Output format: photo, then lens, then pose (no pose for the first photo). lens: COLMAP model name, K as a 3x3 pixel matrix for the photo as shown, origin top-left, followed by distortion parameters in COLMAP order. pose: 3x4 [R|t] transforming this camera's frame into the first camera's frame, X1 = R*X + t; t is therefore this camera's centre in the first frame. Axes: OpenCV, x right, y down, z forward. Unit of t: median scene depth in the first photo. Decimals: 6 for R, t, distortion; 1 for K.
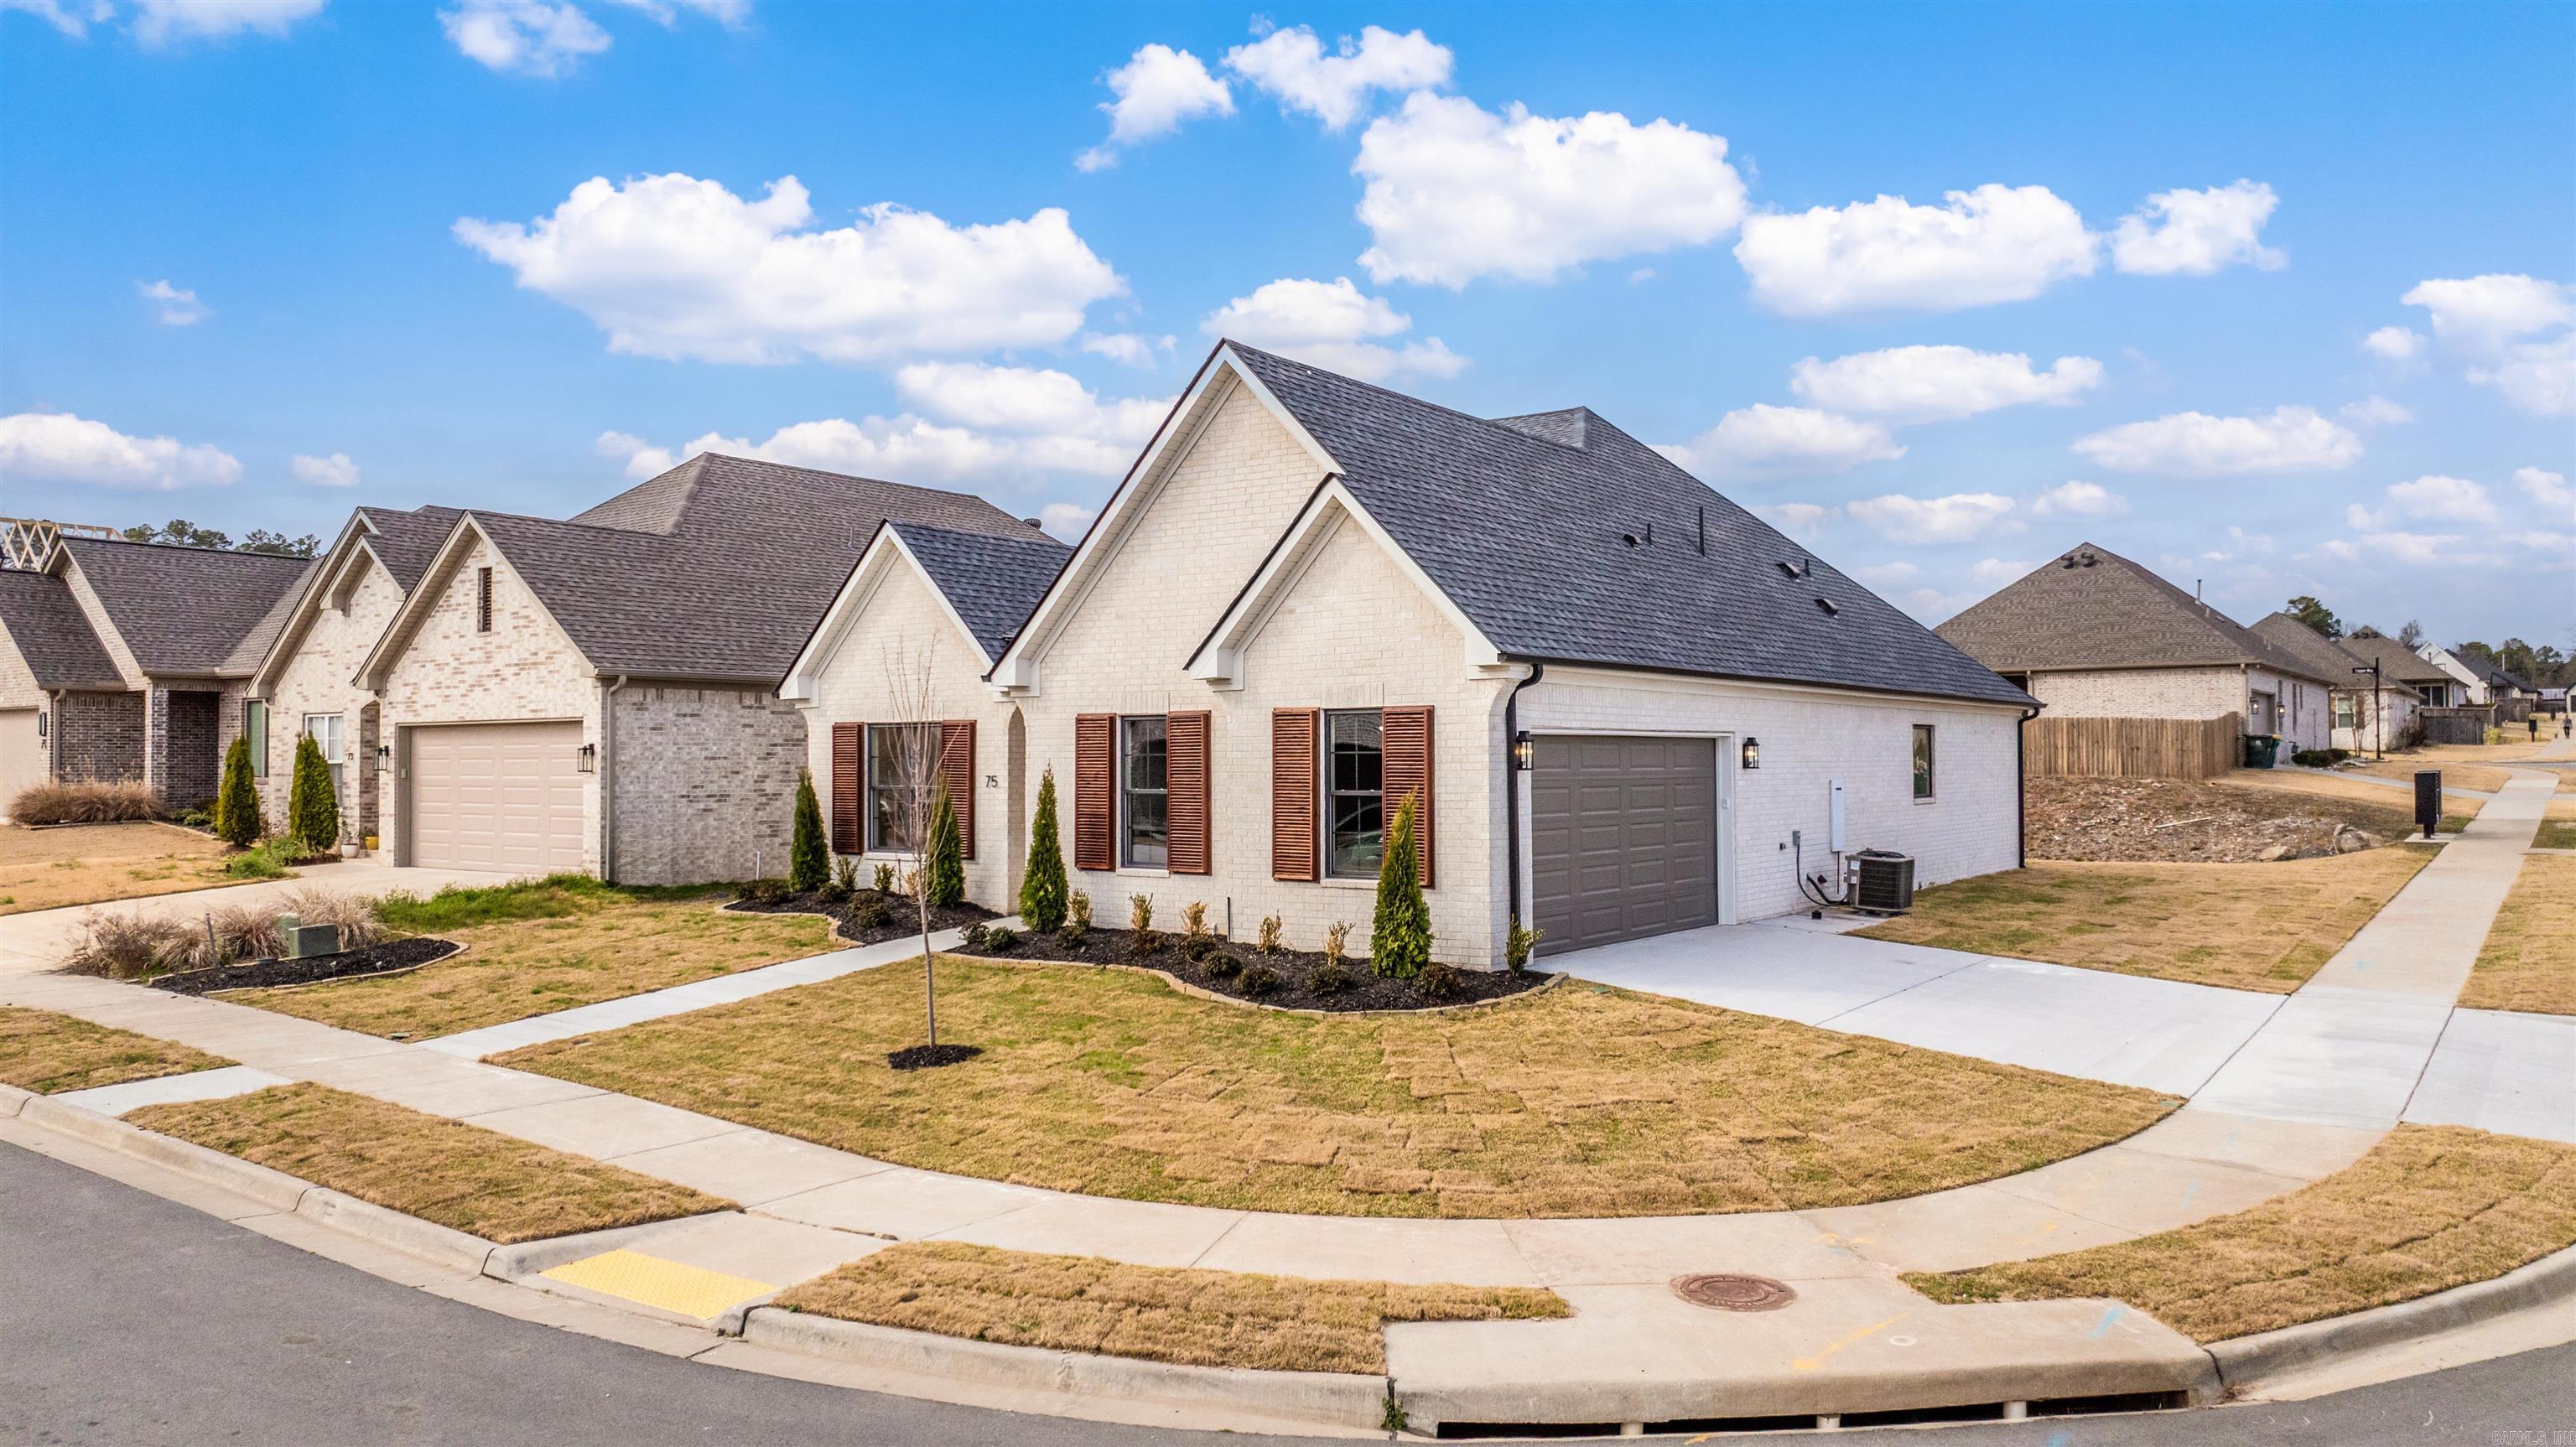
lens RADIAL K [[1830.8, 0, 1288.0], [0, 1830.8, 723.5], [0, 0, 1]] dist [-0.062674, 0.090458]
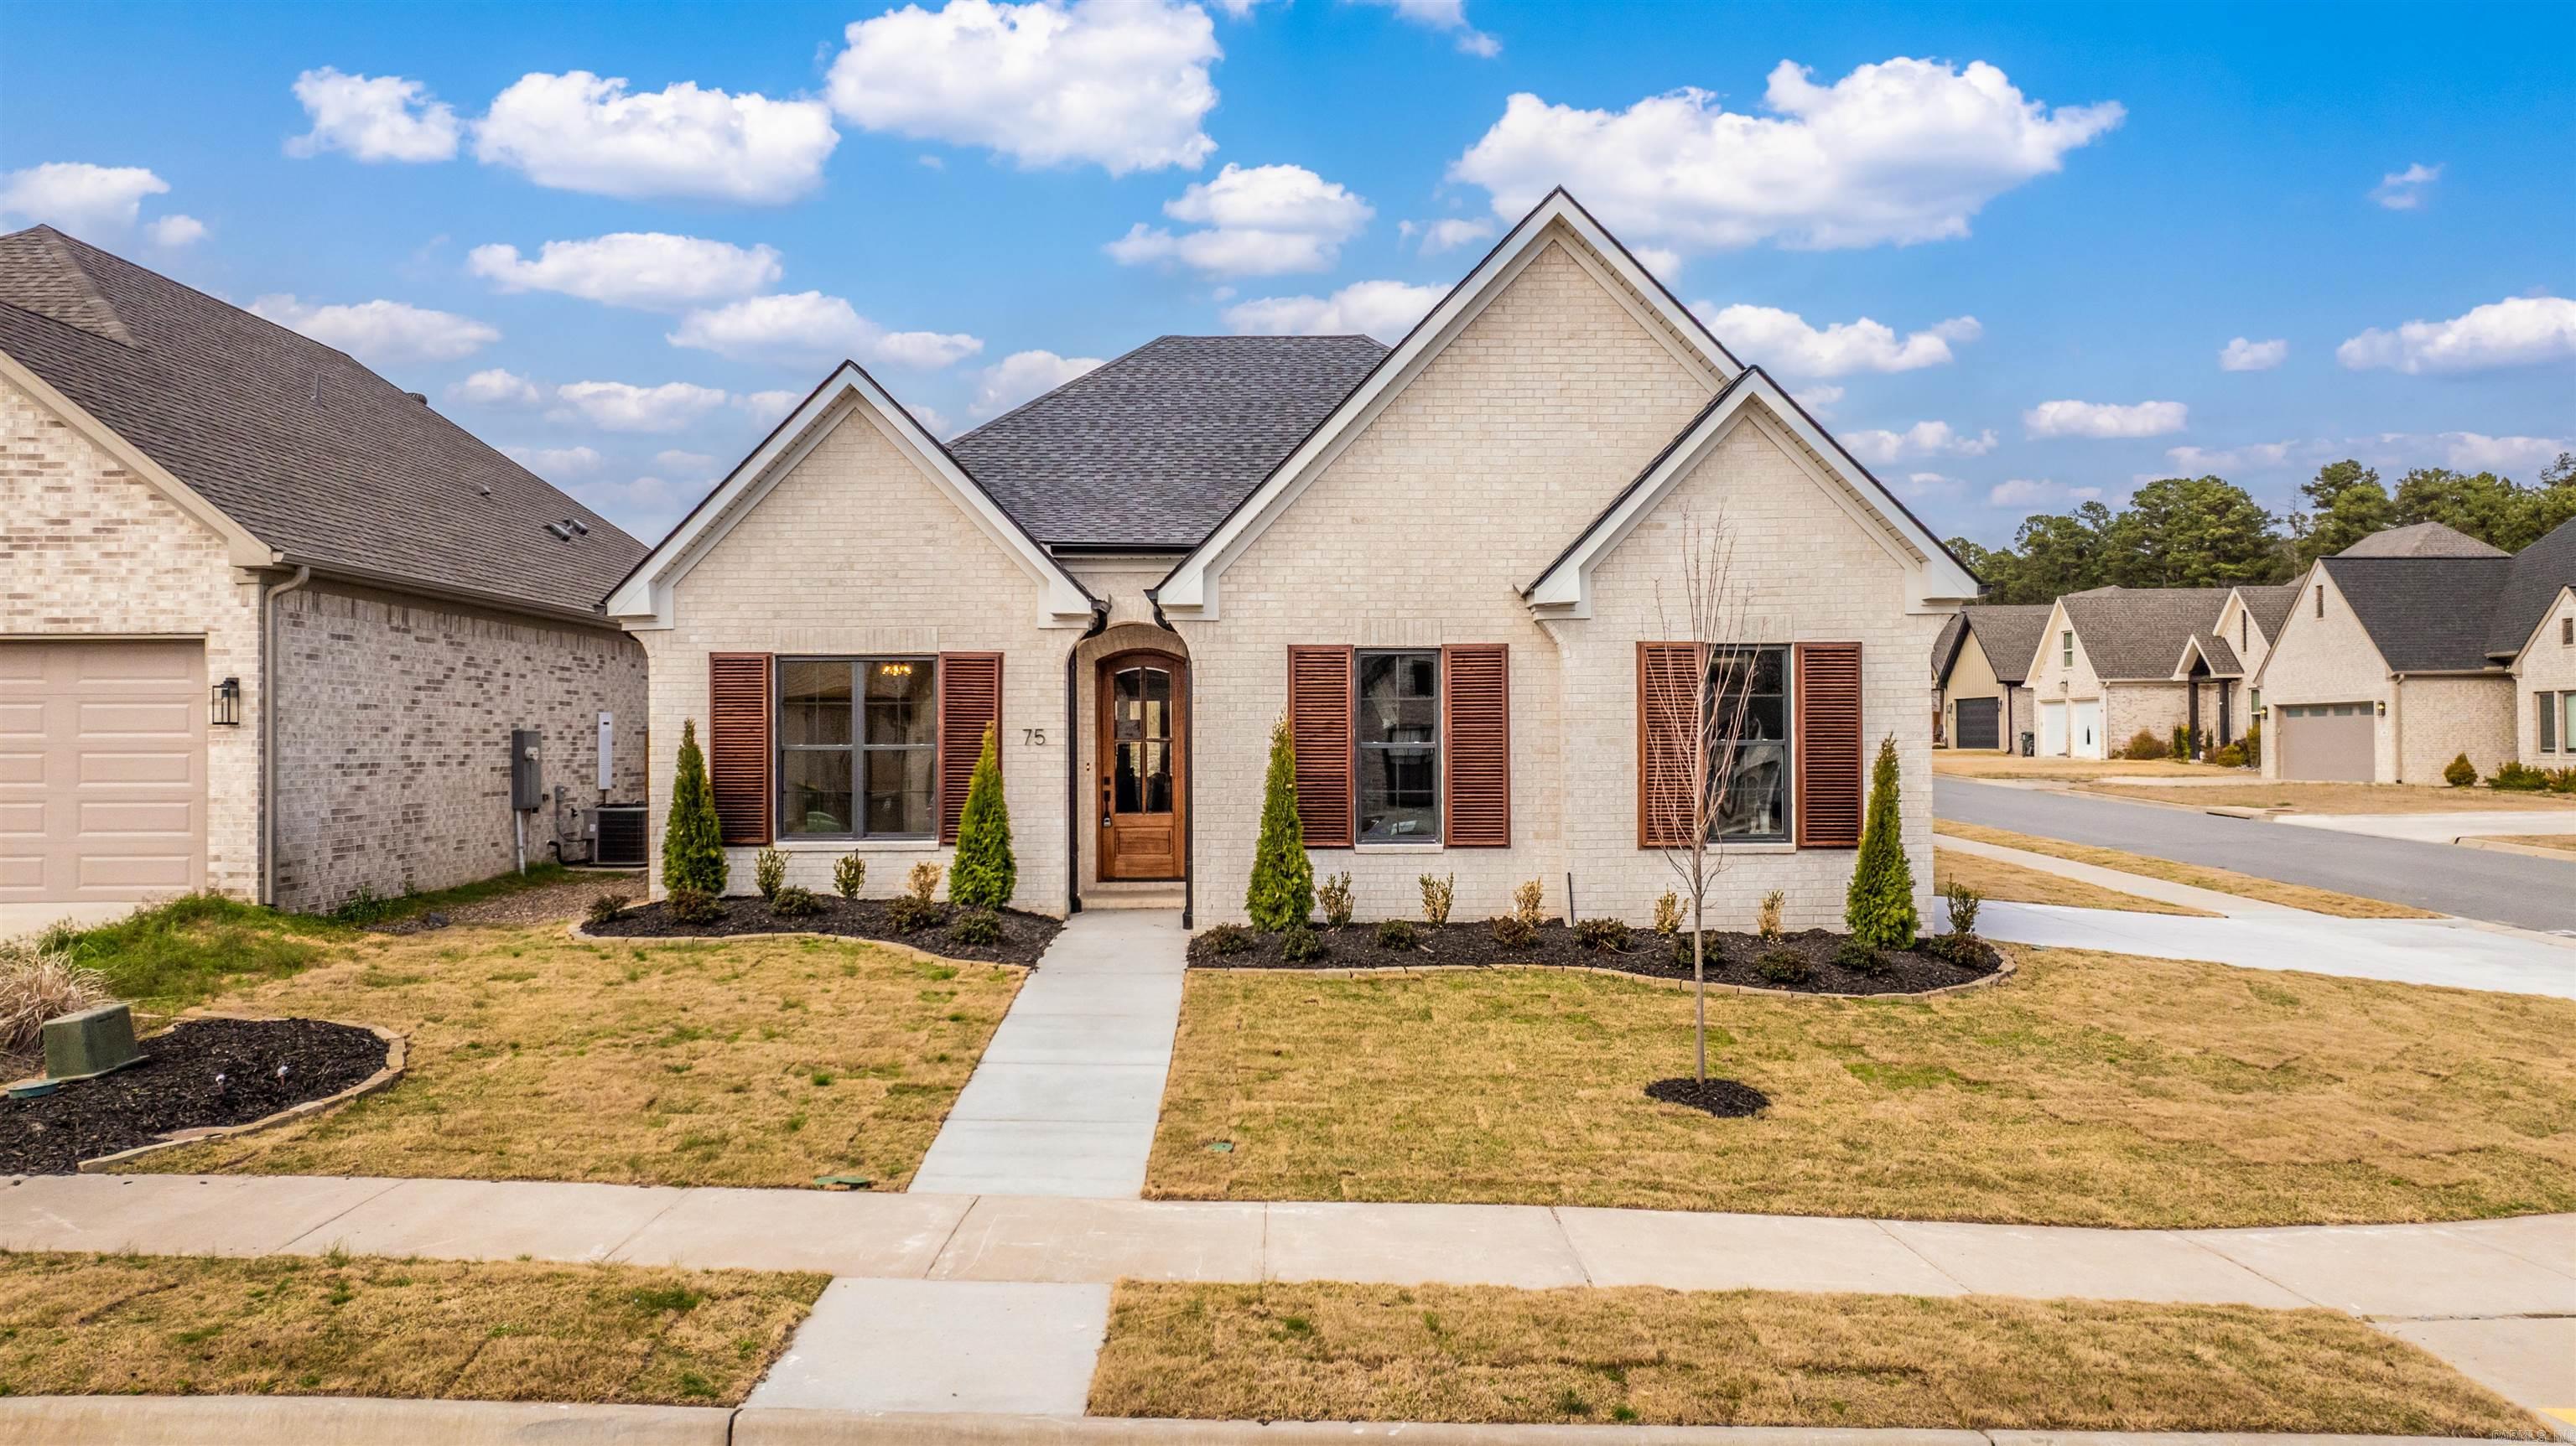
lens RADIAL K [[1830.7, 0, 1288.0], [0, 1830.7, 723.0], [0, 0, 1]] dist [-0.062674, 0.090458]
pose [[0.804367, -0.000644, 0.594133, -0.578446], [-0.011066, 0.999810, 0.016066, 0.015502], [-0.594030, -0.019497, 0.804207, 0.394969]]
